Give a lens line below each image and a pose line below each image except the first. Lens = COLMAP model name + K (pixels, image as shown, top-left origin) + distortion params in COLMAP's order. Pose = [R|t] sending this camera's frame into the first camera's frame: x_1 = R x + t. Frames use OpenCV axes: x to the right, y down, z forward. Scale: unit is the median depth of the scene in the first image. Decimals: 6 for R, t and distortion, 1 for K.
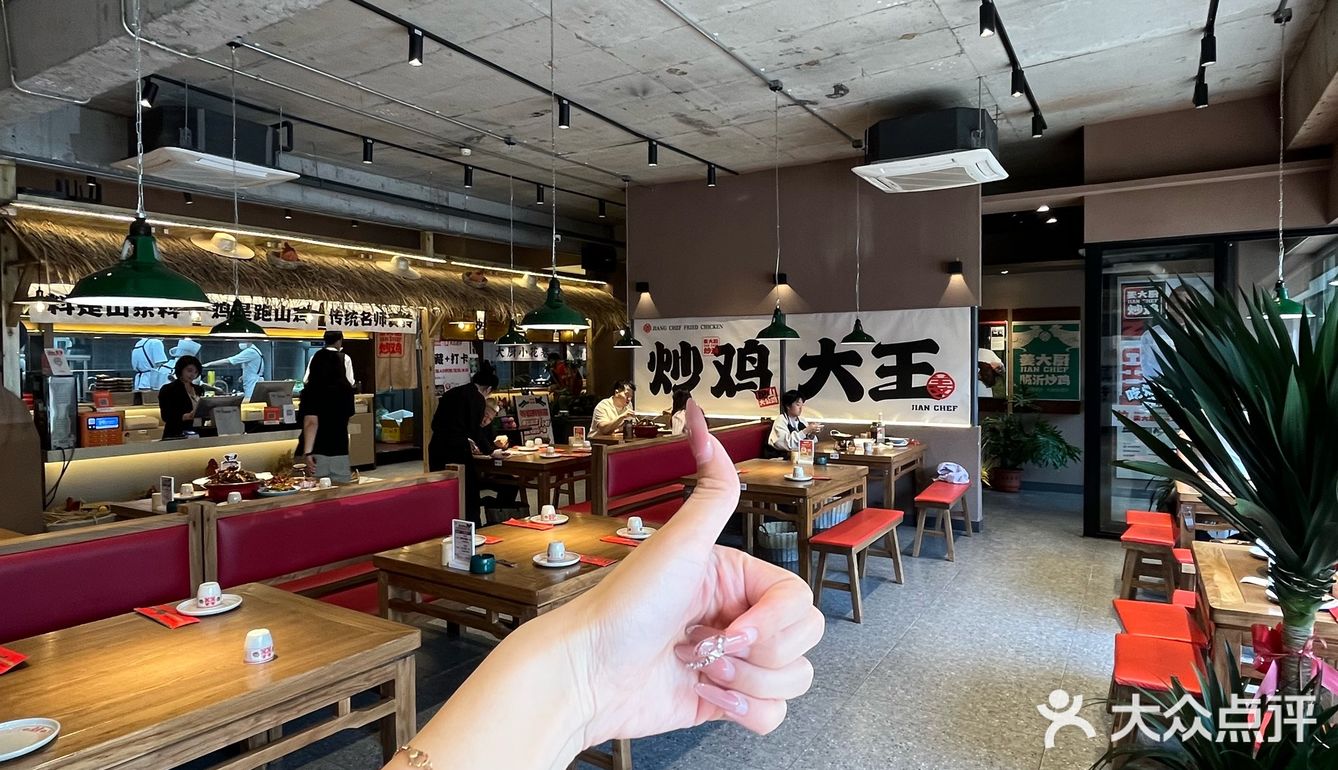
lens RADIAL K [[778.9, 0, 666.6], [0, 778.9, 381.2], [0, 0, 1]] dist [-0.001887, -0.000002]
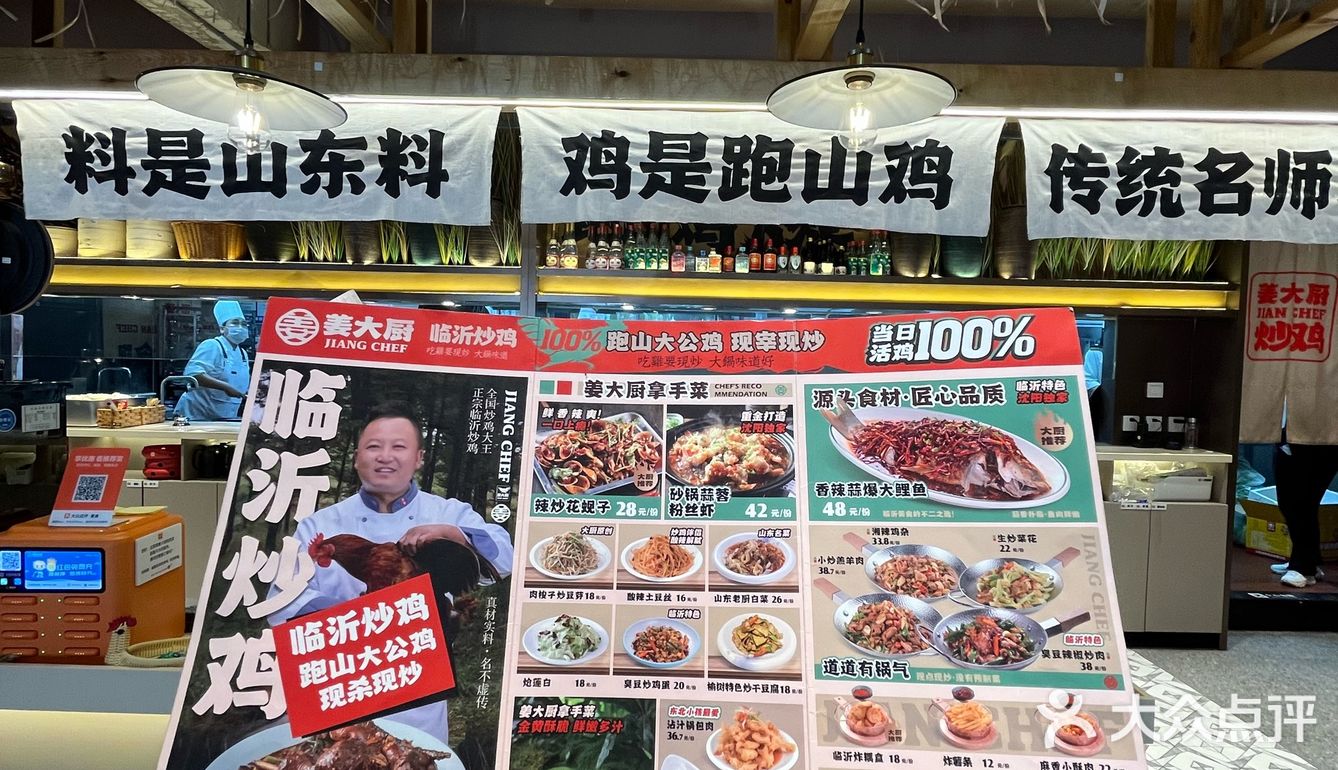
lens RADIAL K [[717.0, 0, 669.1], [0, 717.0, 383.1], [0, 0, 1]] dist [0.001166, -0.000059]
pose [[0.525109, 0.043210, -0.849937, -0.319768], [-0.046951, 0.998660, 0.021763, -0.020103], [0.849739, 0.028478, 0.526435, 0.829940]]
